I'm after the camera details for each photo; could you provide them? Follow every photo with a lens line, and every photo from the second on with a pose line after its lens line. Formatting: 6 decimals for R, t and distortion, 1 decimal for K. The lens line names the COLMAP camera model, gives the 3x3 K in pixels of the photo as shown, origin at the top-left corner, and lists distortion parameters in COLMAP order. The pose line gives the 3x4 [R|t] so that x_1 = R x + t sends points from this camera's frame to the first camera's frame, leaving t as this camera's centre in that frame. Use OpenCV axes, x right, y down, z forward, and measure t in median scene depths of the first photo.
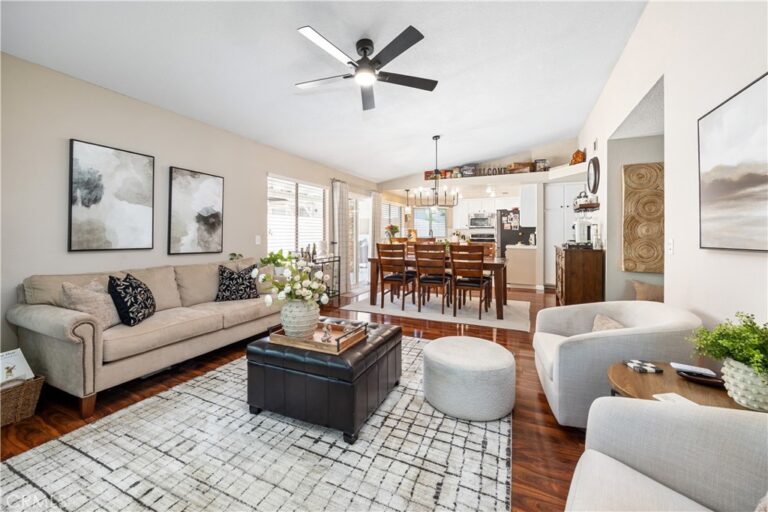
lens RADIAL K [[307.9, 0, 389.8], [0, 307.9, 232.9], [0, 0, 1]] dist [-0.000901, -0.000151]
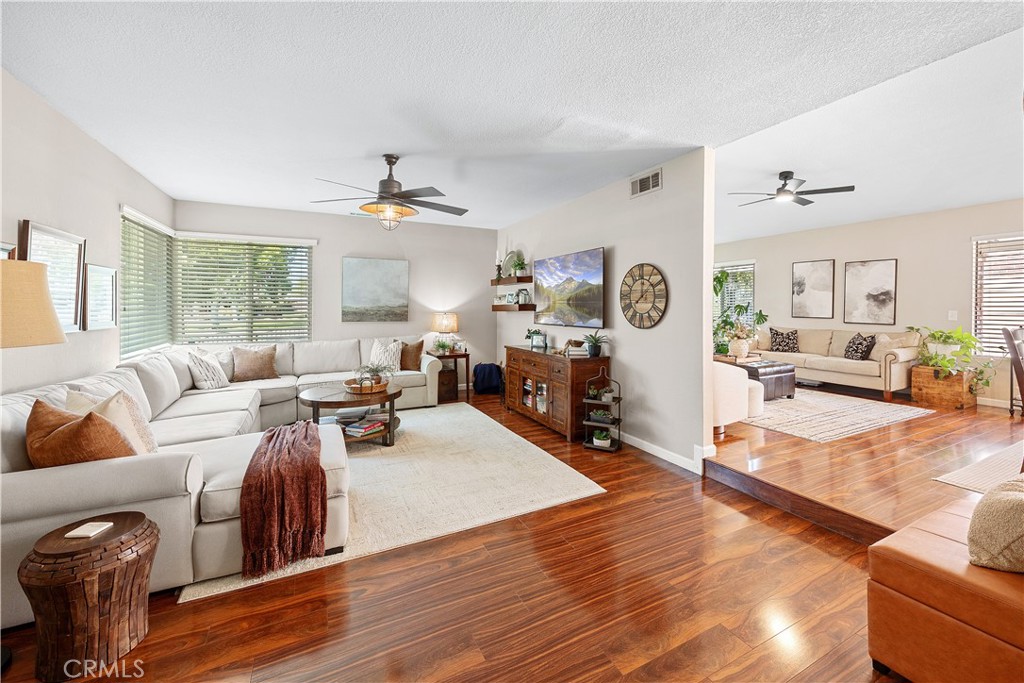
lens RADIAL K [[410.5, 0, 519.8], [0, 410.5, 310.7], [0, 0, 1]] dist [-0.000901, -0.000151]
pose [[-0.627156, 0.002768, -0.778889, 1.659937], [0.003892, 0.999992, 0.000420, 0.005040], [0.778884, -0.002768, -0.627162, 0.956764]]
